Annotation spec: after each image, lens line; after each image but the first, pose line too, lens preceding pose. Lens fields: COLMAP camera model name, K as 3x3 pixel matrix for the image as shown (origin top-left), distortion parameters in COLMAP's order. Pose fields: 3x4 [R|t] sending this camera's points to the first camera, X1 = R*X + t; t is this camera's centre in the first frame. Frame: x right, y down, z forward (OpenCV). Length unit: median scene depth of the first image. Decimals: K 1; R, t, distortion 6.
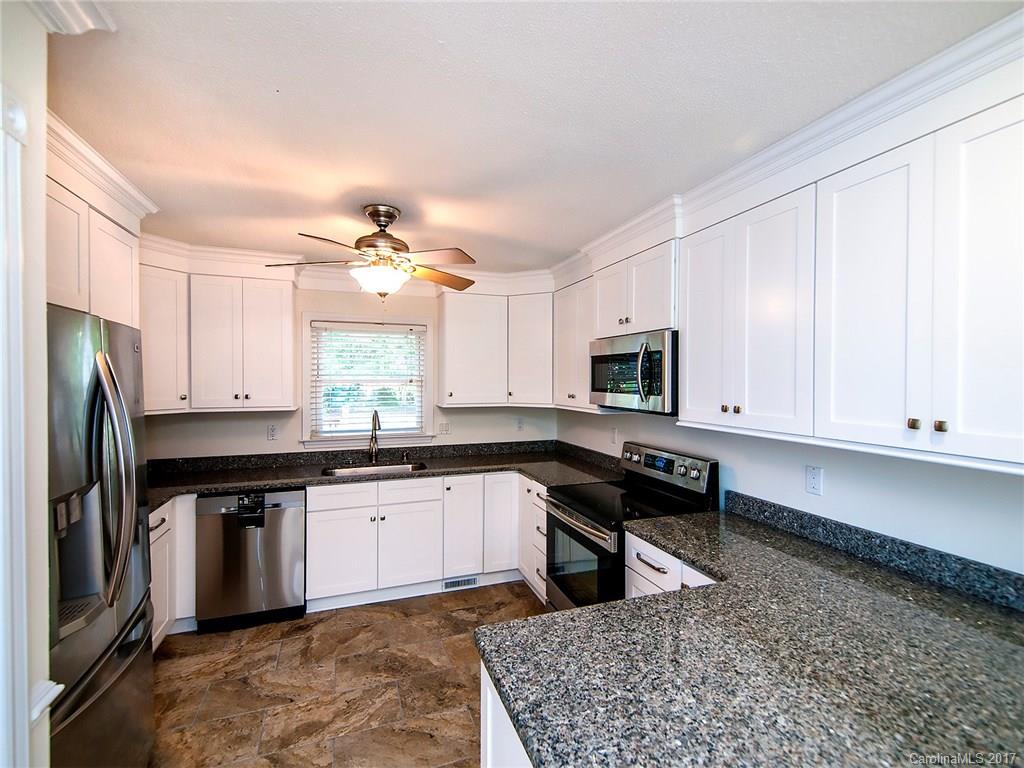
lens RADIAL K [[452.5, 0, 516.5], [0, 452.5, 383.0], [0, 0, 1]] dist [0.011142, -0.001919]
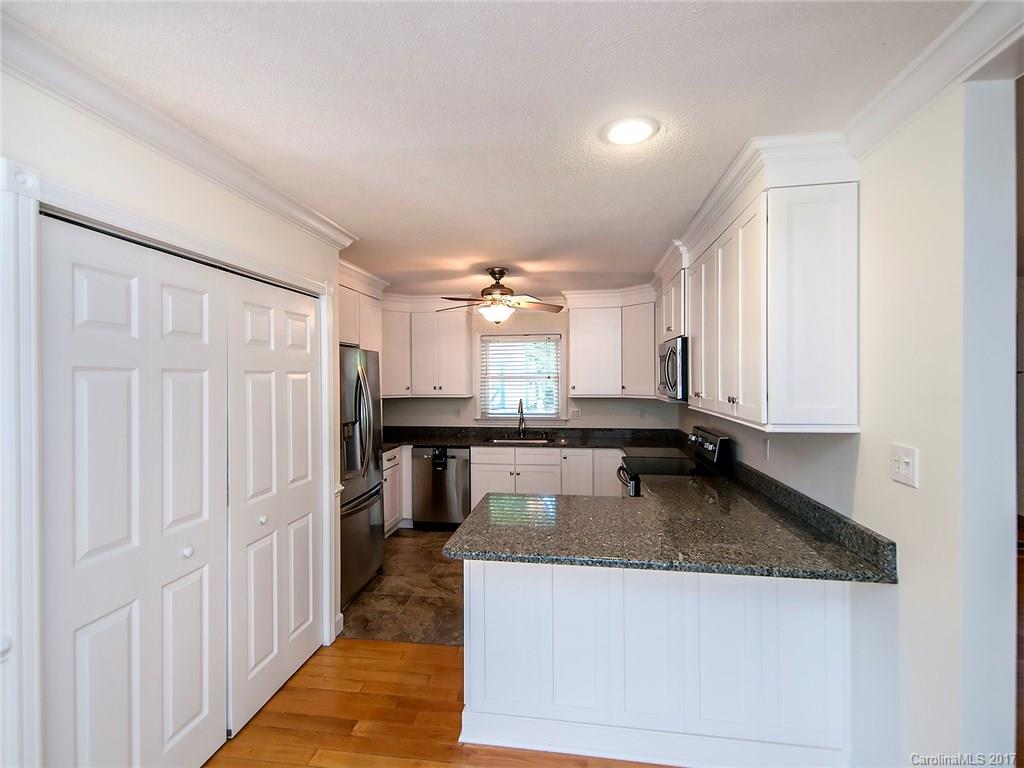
lens RADIAL K [[452.5, 0, 510.8], [0, 452.5, 382.2], [0, 0, 1]] dist [0.011142, -0.001919]
pose [[0.892427, -0.001294, -0.451189, 0.359959], [0.002454, 0.999995, 0.001986, 0.008741], [0.451184, -0.002880, 0.892426, -0.310950]]
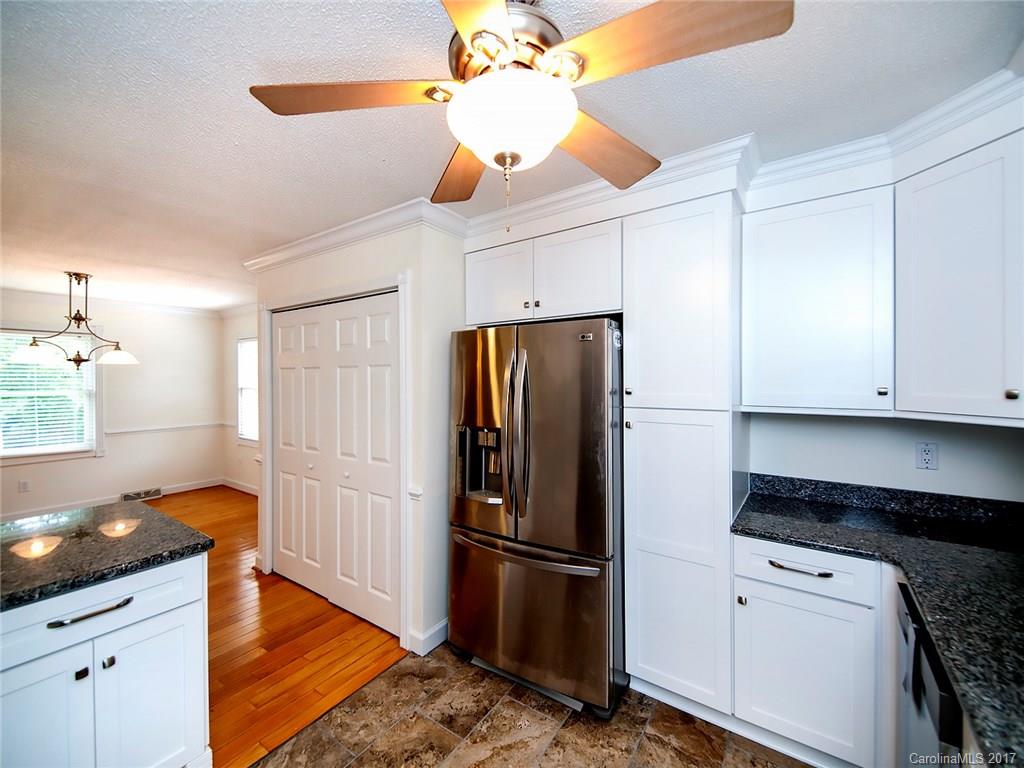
lens RADIAL K [[419.9, 0, 508.9], [0, 419.9, 380.7], [0, 0, 1]] dist [0.010654, -0.002786]
pose [[-0.799882, -0.005804, -0.600129, -0.079422], [-0.007451, 0.999972, 0.000259, 0.023110], [0.600110, 0.004679, -0.799903, 1.209361]]
